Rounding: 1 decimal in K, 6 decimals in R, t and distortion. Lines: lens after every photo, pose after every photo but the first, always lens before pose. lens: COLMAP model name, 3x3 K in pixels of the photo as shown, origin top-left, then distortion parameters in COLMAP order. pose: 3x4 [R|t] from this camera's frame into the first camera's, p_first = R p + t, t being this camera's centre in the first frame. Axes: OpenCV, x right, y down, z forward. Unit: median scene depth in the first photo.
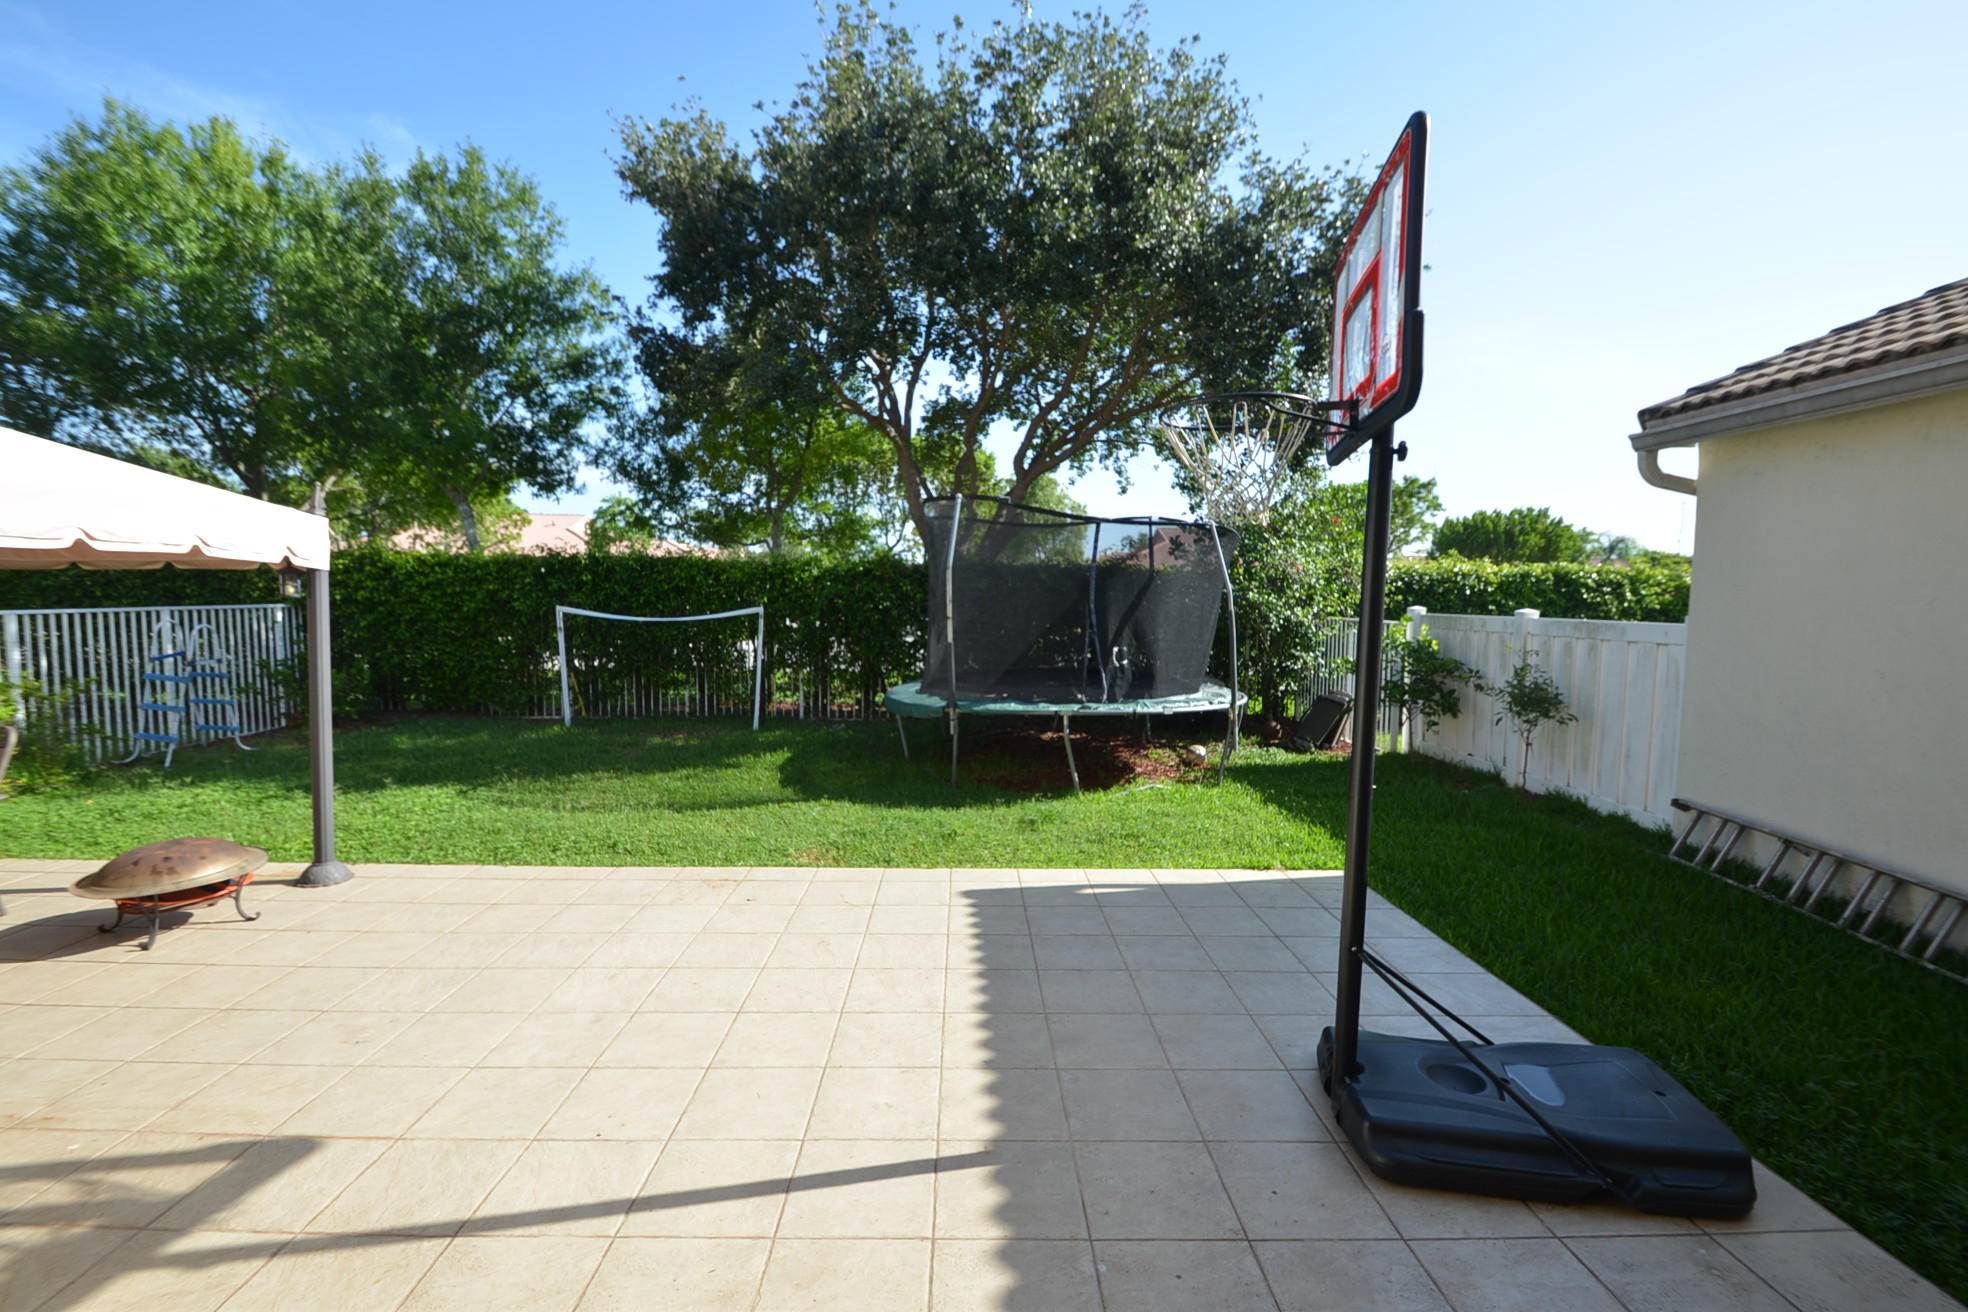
lens RADIAL K [[869.7, 0, 982.9], [0, 869.7, 667.0], [0, 0, 1]] dist [0.004545, -0.012014]
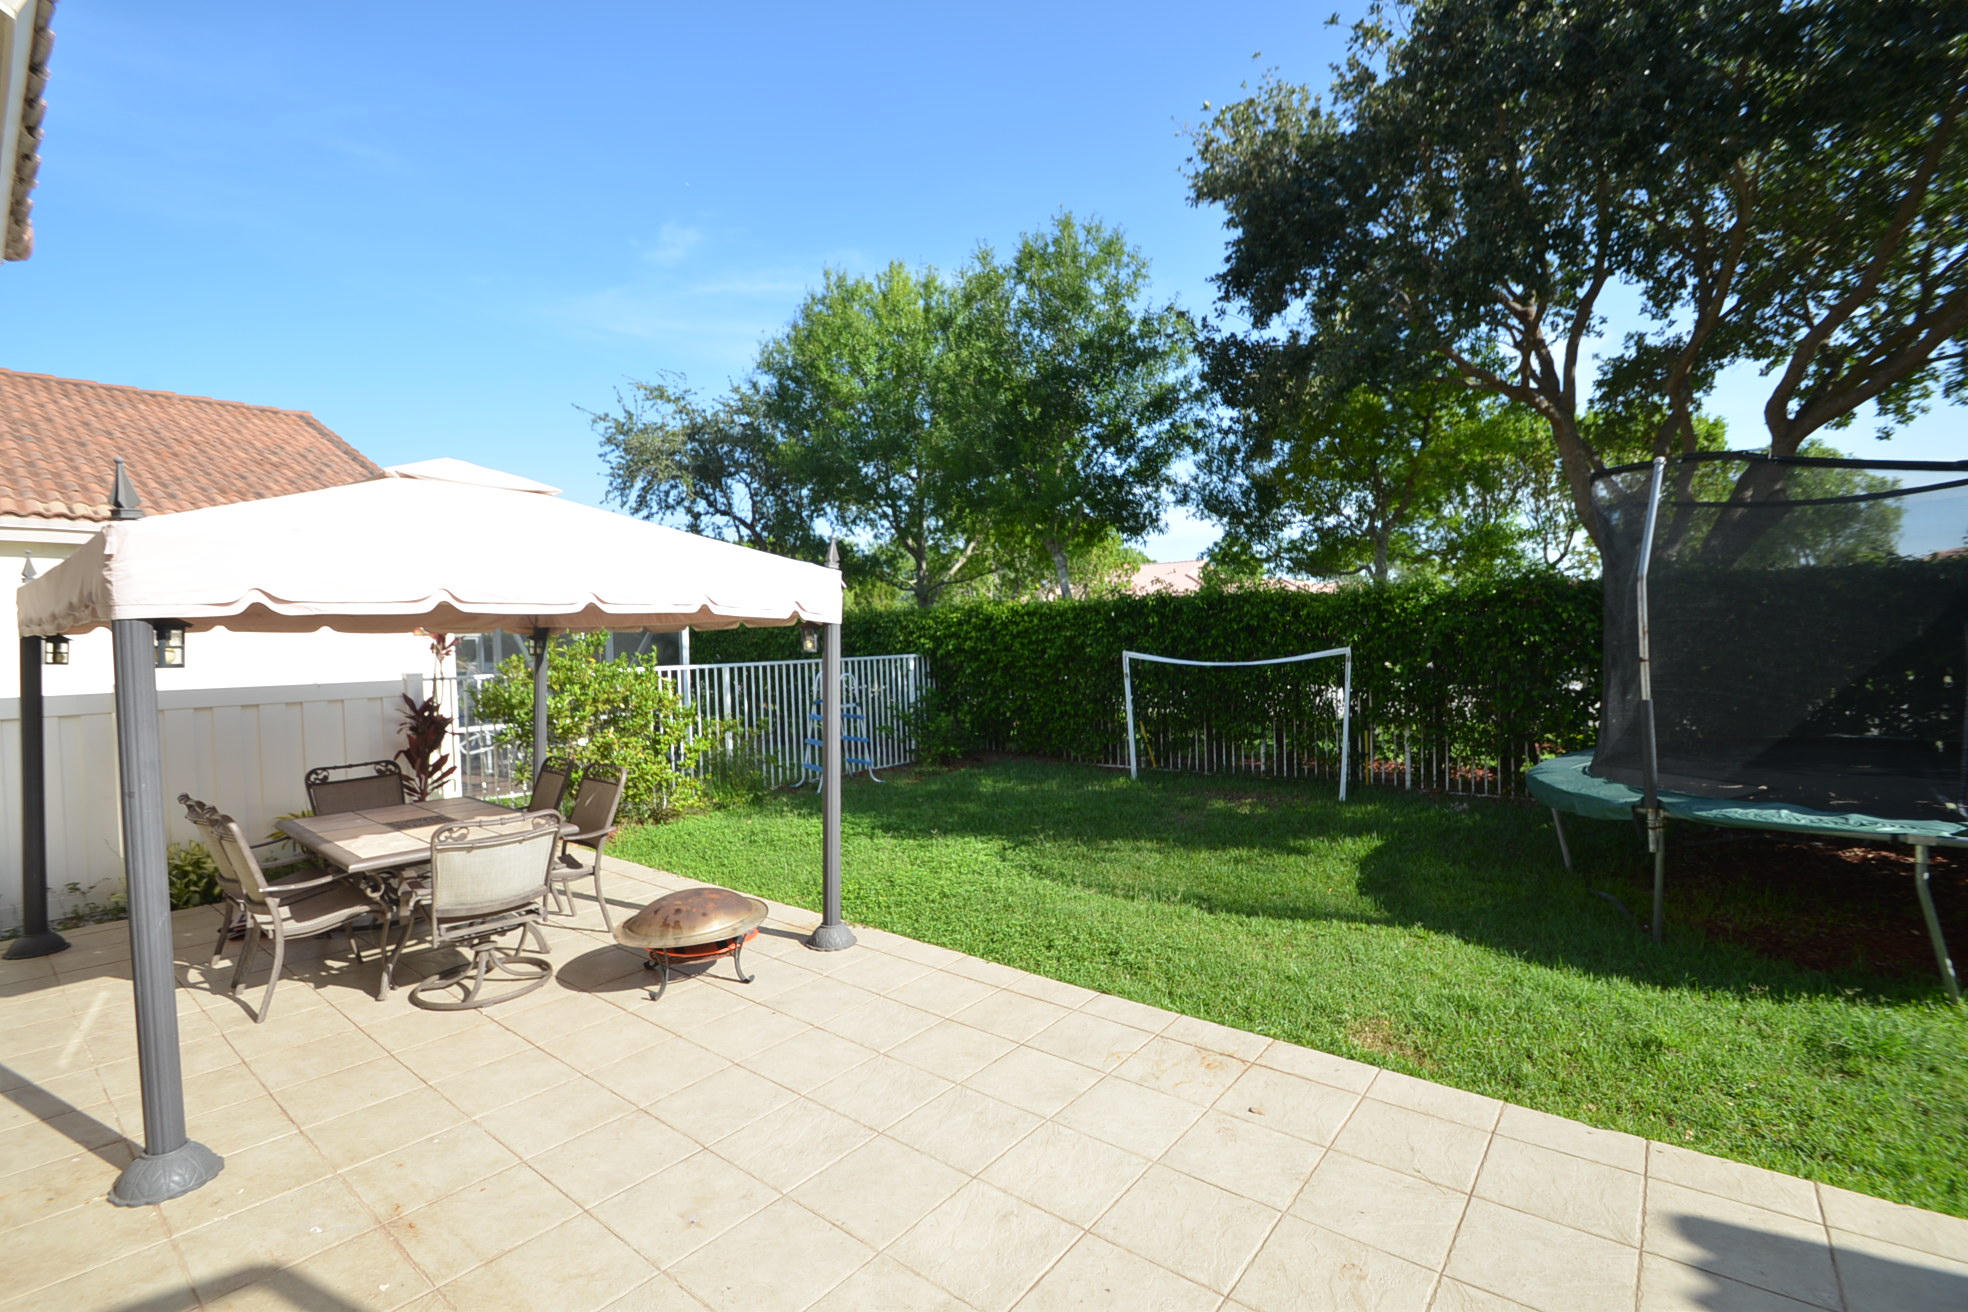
lens RADIAL K [[869.7, 0, 969.6], [0, 869.7, 661.5], [0, 0, 1]] dist [0.004545, -0.012014]
pose [[0.763166, -0.013048, -0.646071, -0.004078], [-0.019870, 0.998850, -0.043644, -0.013100], [0.645897, 0.046145, 0.762029, 0.157266]]
